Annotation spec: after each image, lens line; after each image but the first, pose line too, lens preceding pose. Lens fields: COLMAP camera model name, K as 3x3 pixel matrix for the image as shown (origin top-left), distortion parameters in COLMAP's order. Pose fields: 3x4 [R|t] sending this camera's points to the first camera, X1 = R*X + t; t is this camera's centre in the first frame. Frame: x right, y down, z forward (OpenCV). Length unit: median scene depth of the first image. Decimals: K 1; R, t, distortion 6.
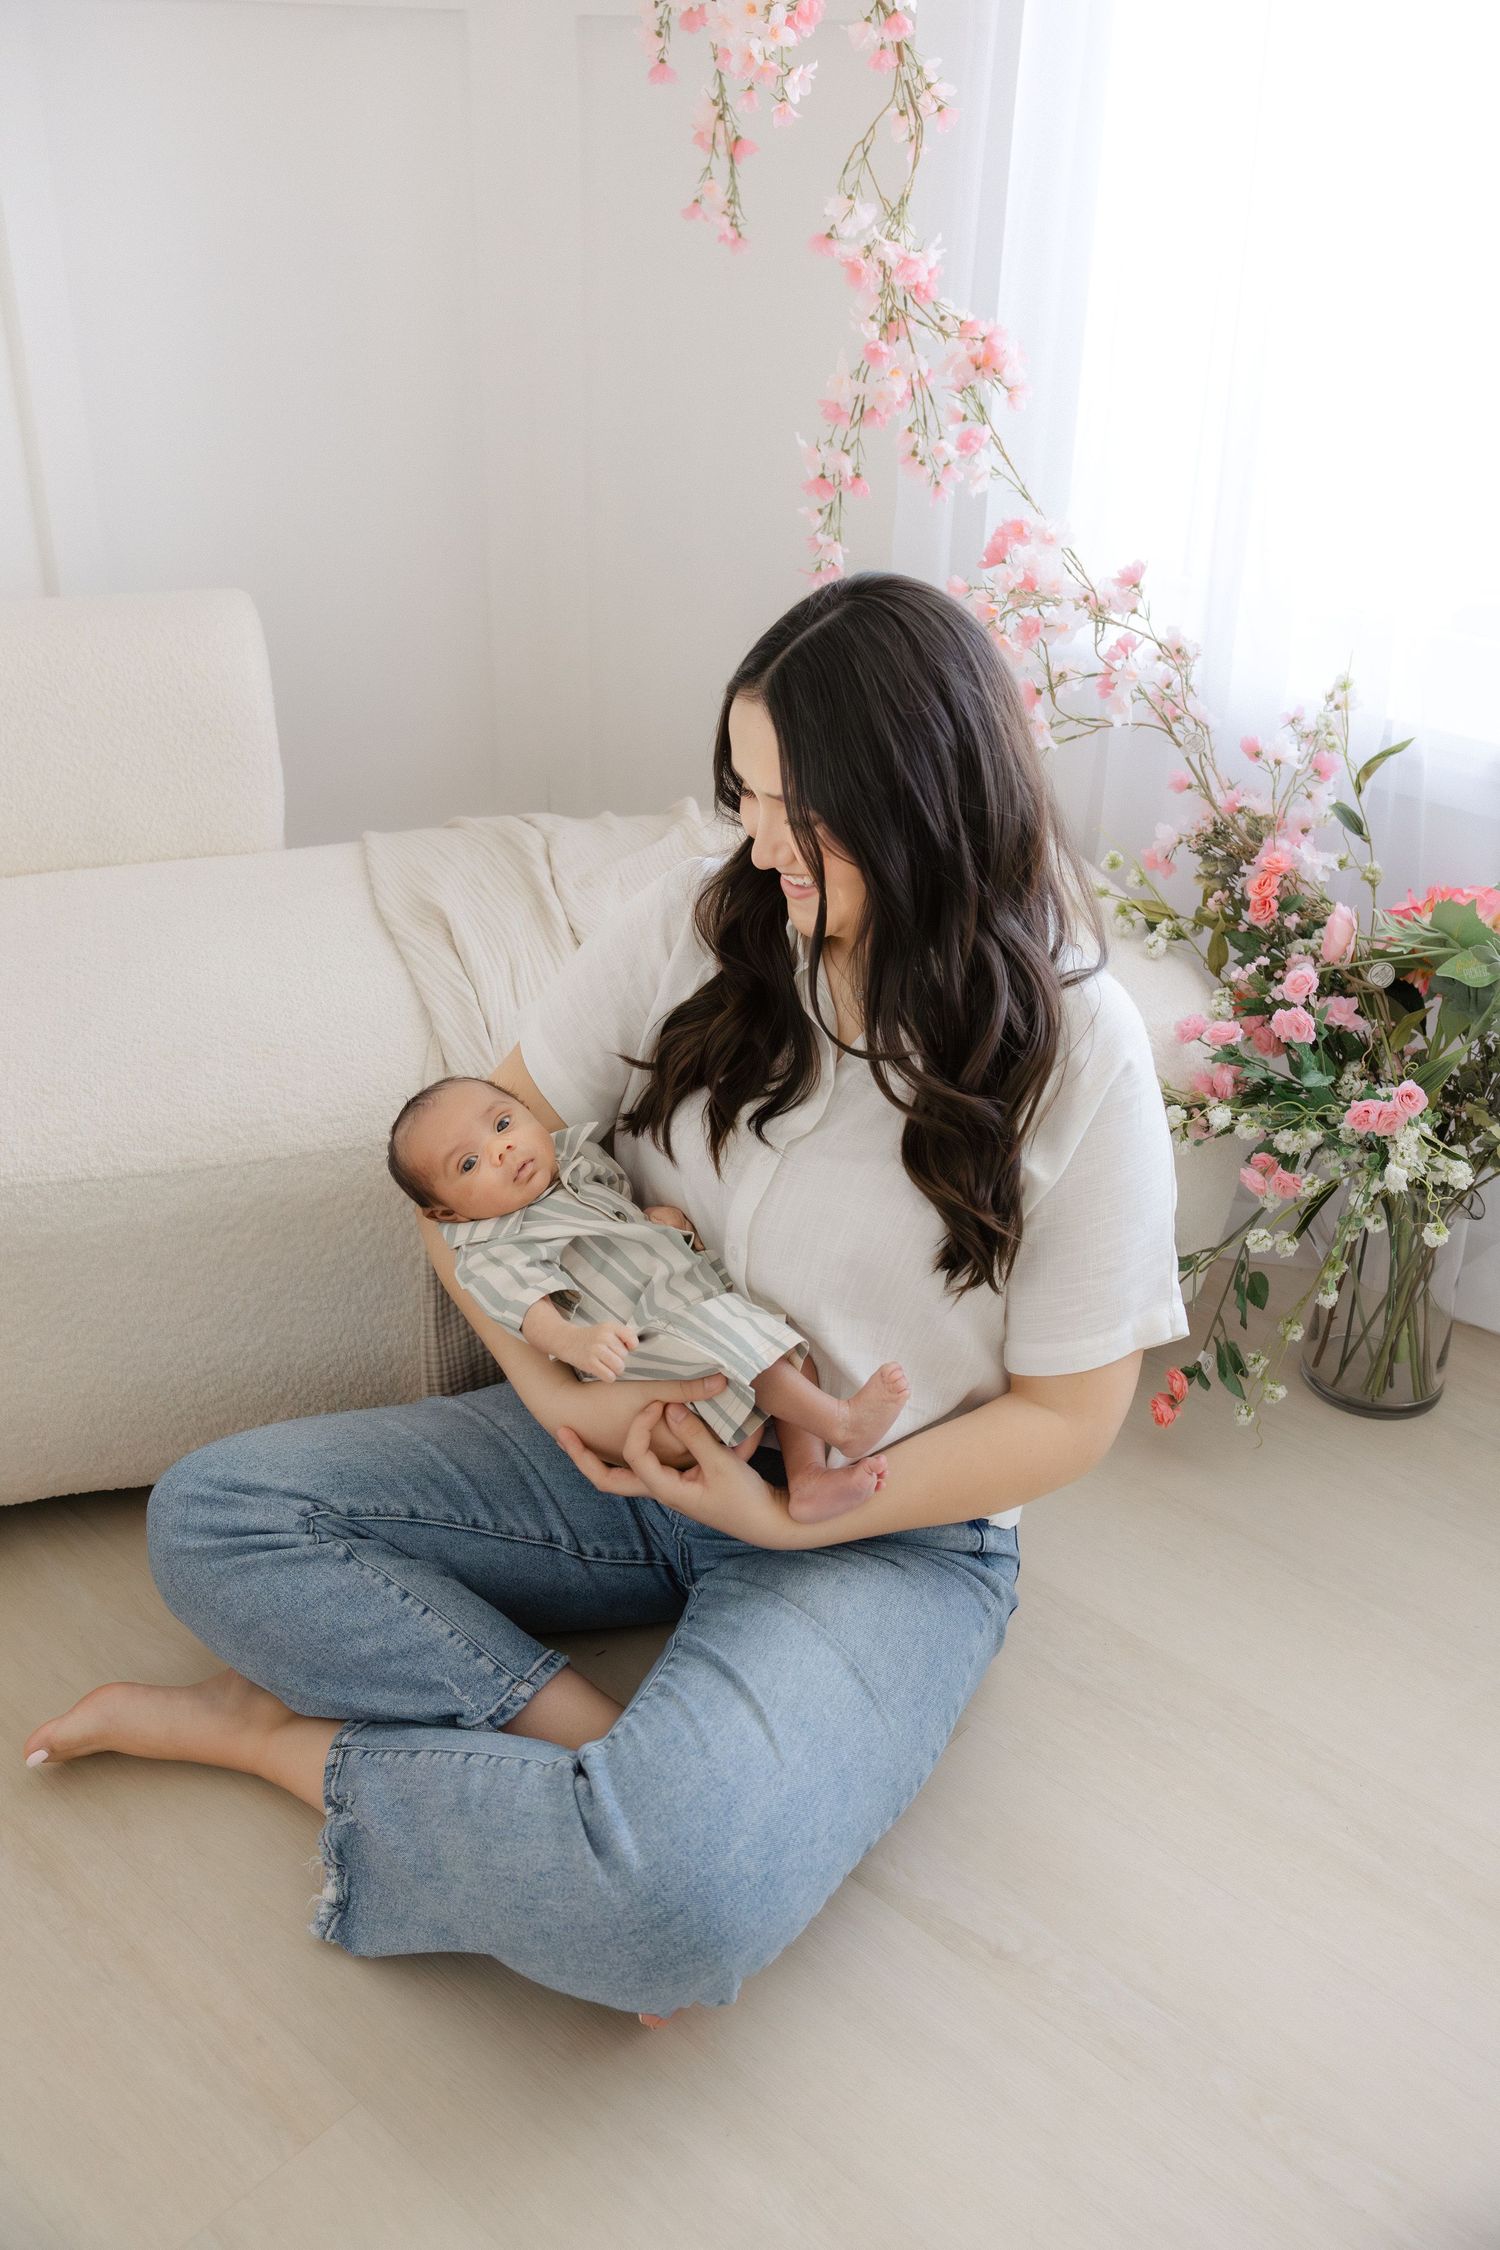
lens RADIAL K [[1959.3, 0, 753.5], [0, 1959.3, 1090.5], [0, 0, 1]] dist [-0.003185, 0.007508]
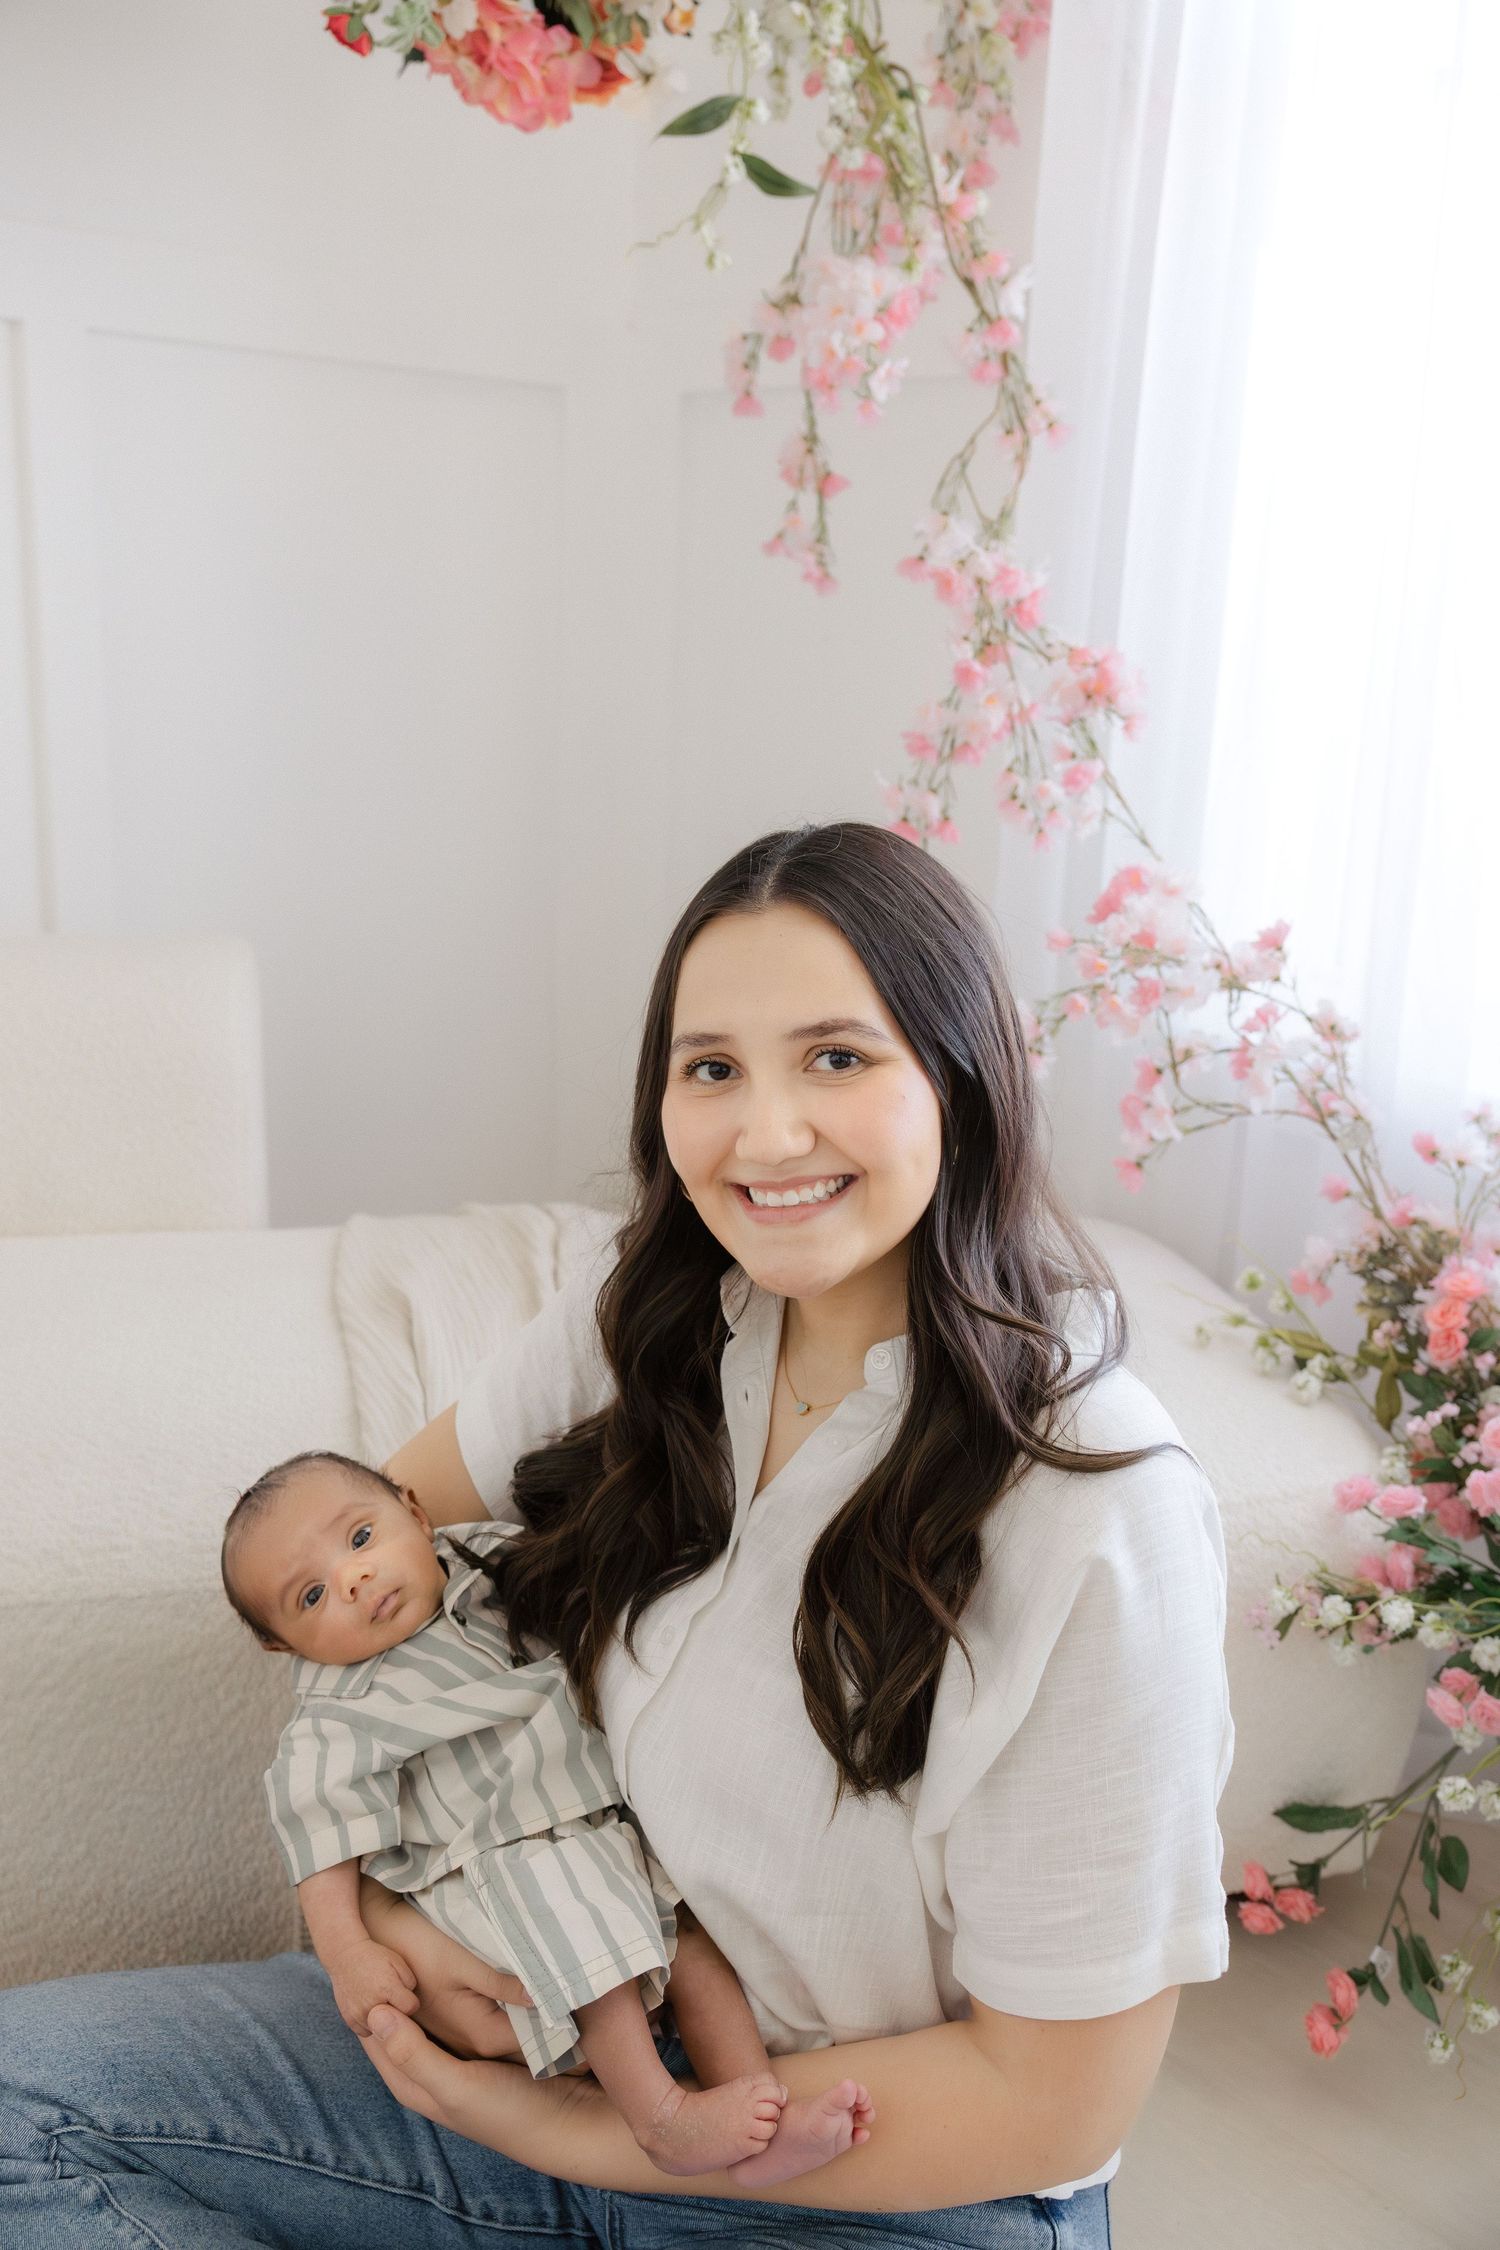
lens RADIAL K [[1959.3, 0, 751.8], [0, 1959.3, 1129.1], [0, 0, 1]] dist [-0.003185, 0.007508]
pose [[0.996405, 0.038638, -0.075392, 0.040116], [-0.054493, 0.973712, -0.221168, 0.010800], [0.064864, 0.224481, 0.972317, 0.204954]]
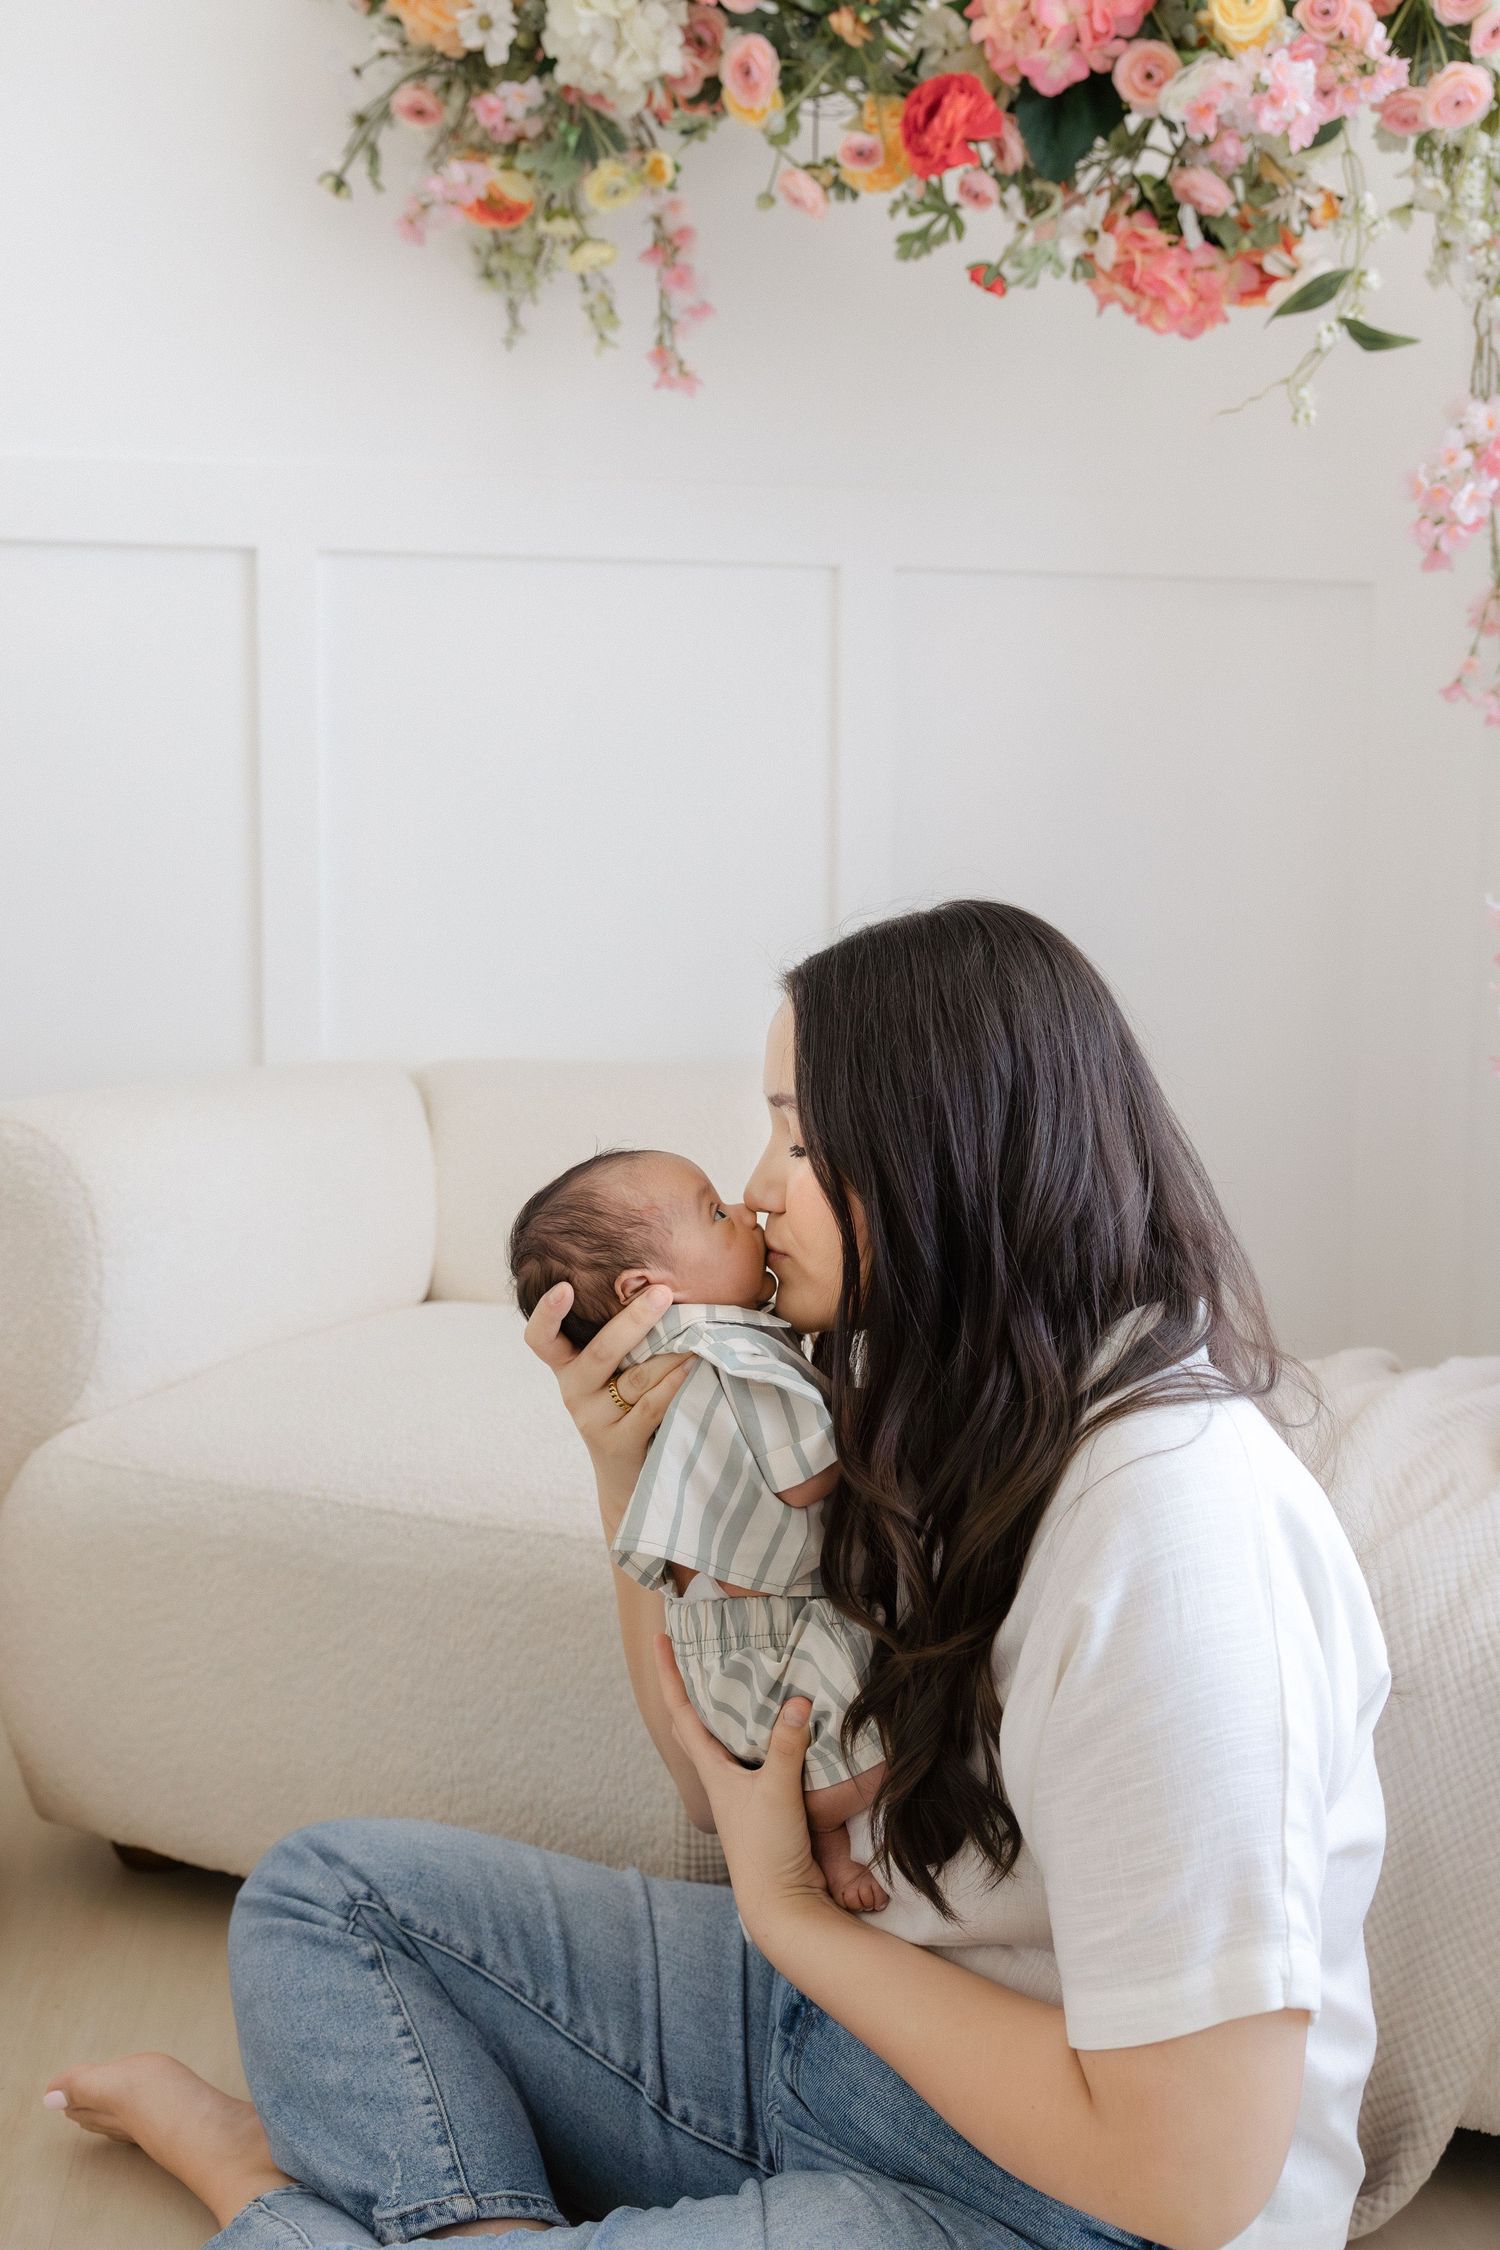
lens RADIAL K [[2064.2, 0, 758.6], [0, 2064.2, 1083.3], [0, 0, 1]] dist [-0.012893, 0.000000]
pose [[0.794885, 0.043734, -0.605182, 0.318059], [-0.276257, 0.914109, -0.296794, 0.083881], [0.540222, 0.403103, 0.738693, 0.232959]]
